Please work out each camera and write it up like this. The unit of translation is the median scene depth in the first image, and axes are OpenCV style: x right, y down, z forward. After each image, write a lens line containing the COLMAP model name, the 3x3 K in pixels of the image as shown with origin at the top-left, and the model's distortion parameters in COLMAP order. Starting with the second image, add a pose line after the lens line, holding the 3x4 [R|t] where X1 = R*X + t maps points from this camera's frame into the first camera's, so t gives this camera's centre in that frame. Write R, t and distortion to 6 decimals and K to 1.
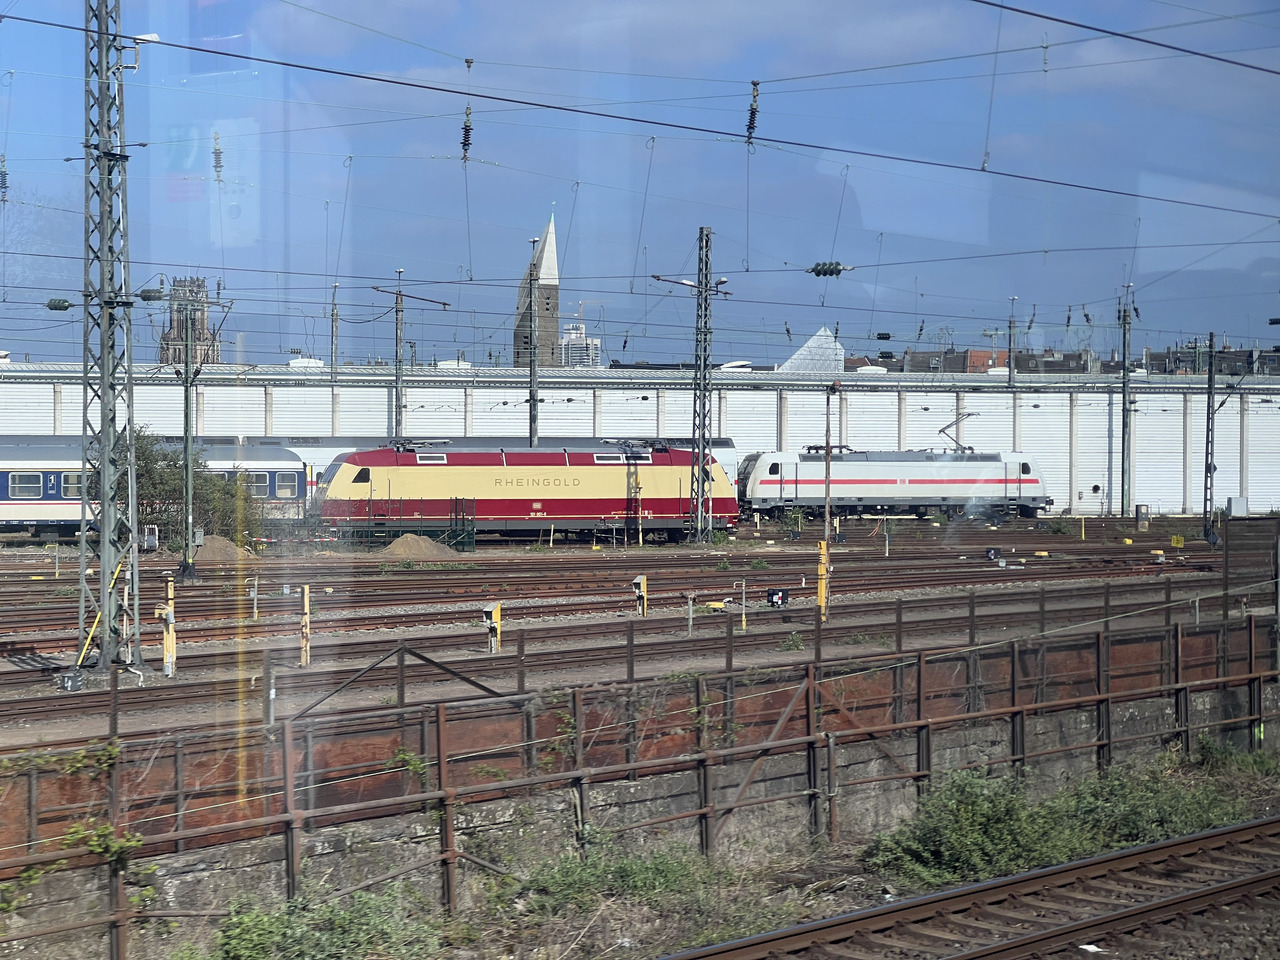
lens RADIAL K [[2884.4, 0, 583.3], [0, 2884.4, 490.4], [0, 0, 1]] dist [0.222615, 0.000000]
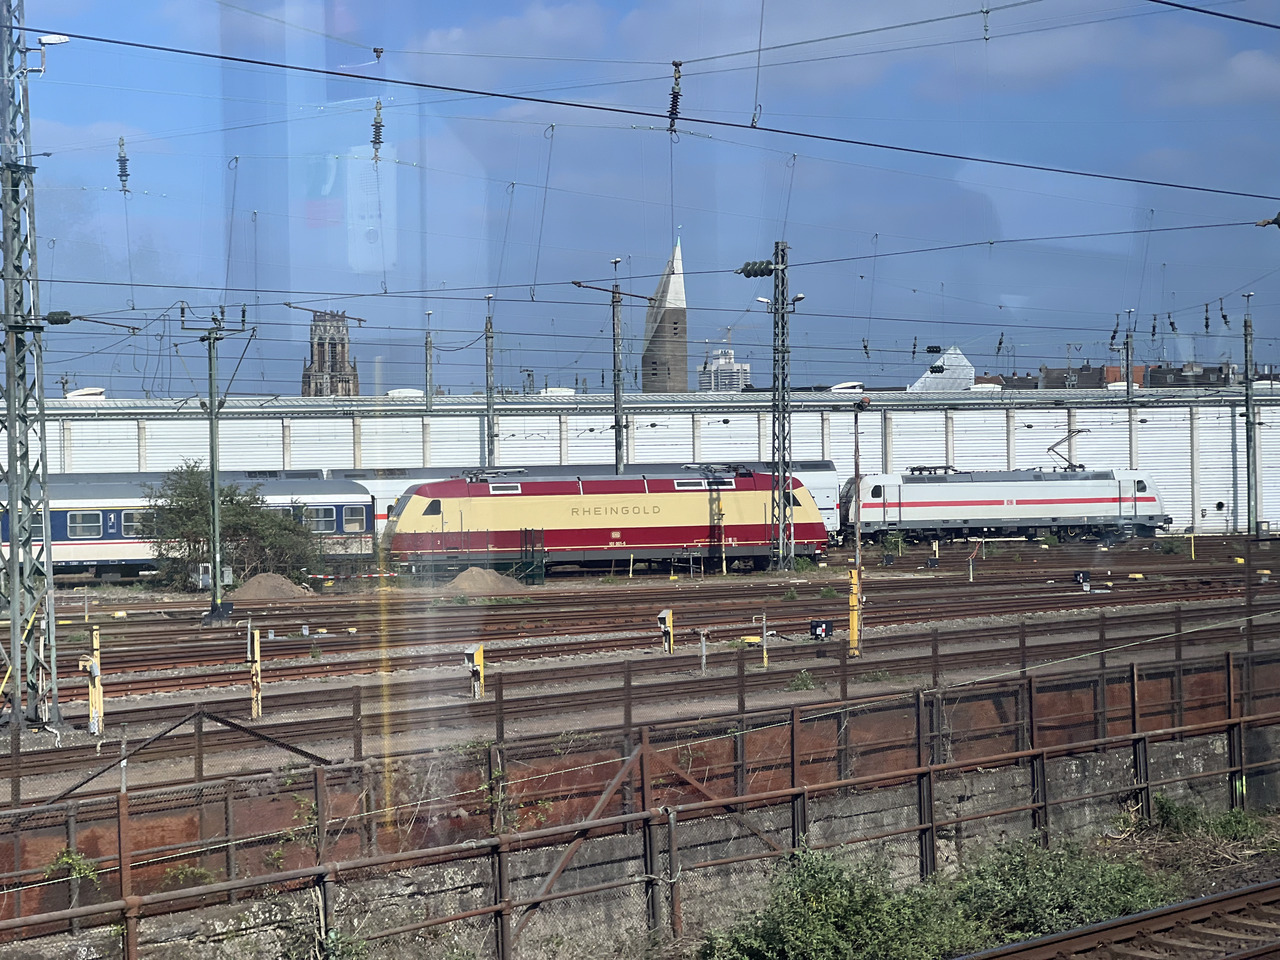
lens RADIAL K [[2884.4, 0, 607.7], [0, 2884.4, 491.0], [0, 0, 1]] dist [0.222615, 0.000000]
pose [[0.998786, -0.020224, -0.044919, 0.028117], [0.019811, 0.999757, -0.009621, -0.000252], [0.045103, 0.008719, 0.998944, 0.040241]]
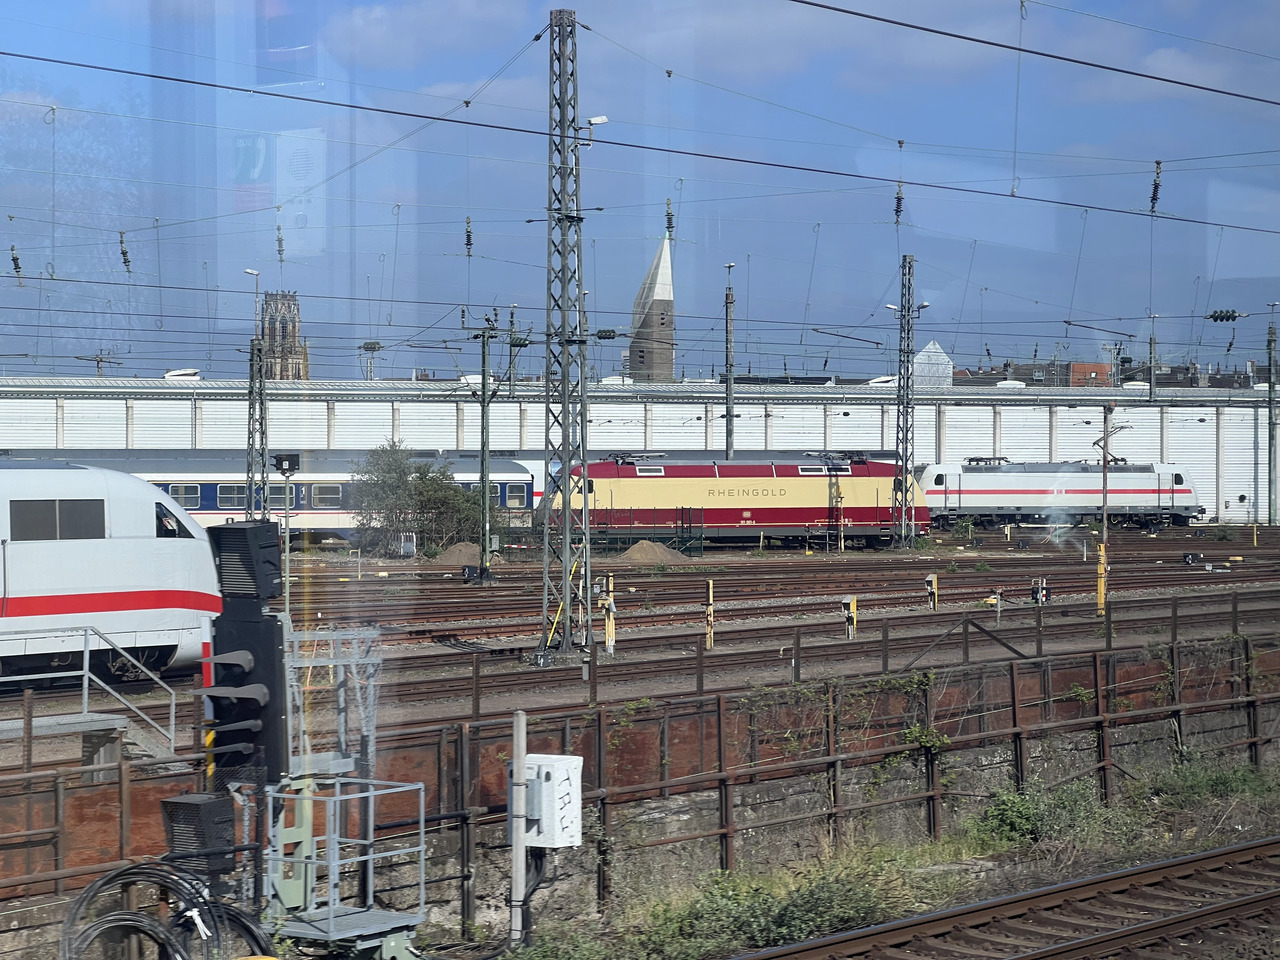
lens RADIAL K [[2884.4, 0, 642.6], [0, 2884.4, 469.9], [0, 0, 1]] dist [0.222615, 0.000000]
pose [[0.999993, -0.001740, -0.003364, -0.057142], [0.001704, 0.999939, -0.010952, 0.000504], [0.003383, 0.010946, 0.999934, -0.082035]]
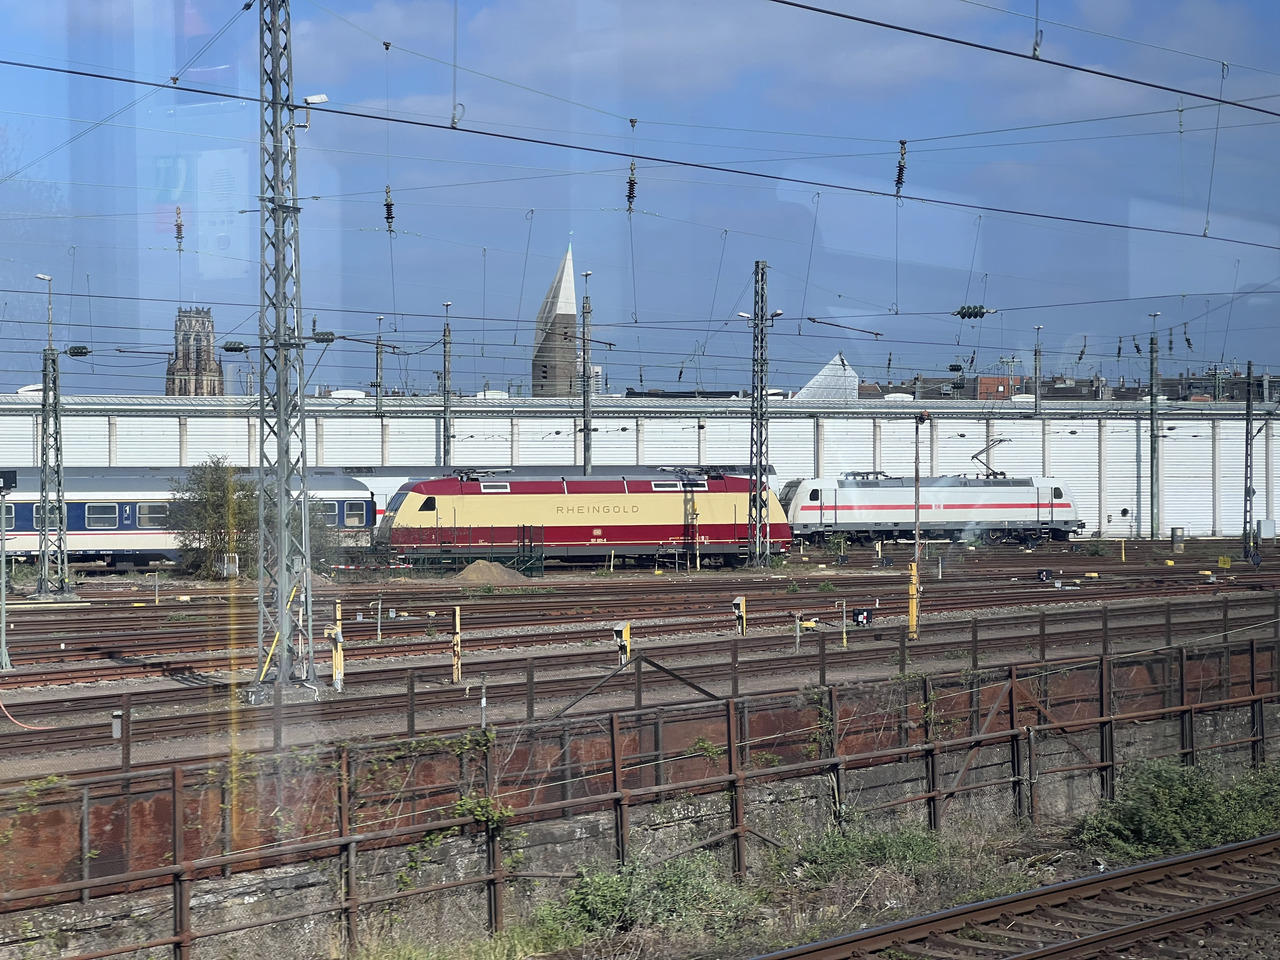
lens RADIAL K [[2884.4, 0, 653.2], [0, 2884.4, 496.7], [0, 0, 1]] dist [0.222615, 0.000000]
pose [[0.999684, -0.006754, 0.024230, -0.023492], [0.006932, 0.999949, -0.007277, 0.000258], [-0.024180, 0.007442, 0.999680, -0.033817]]
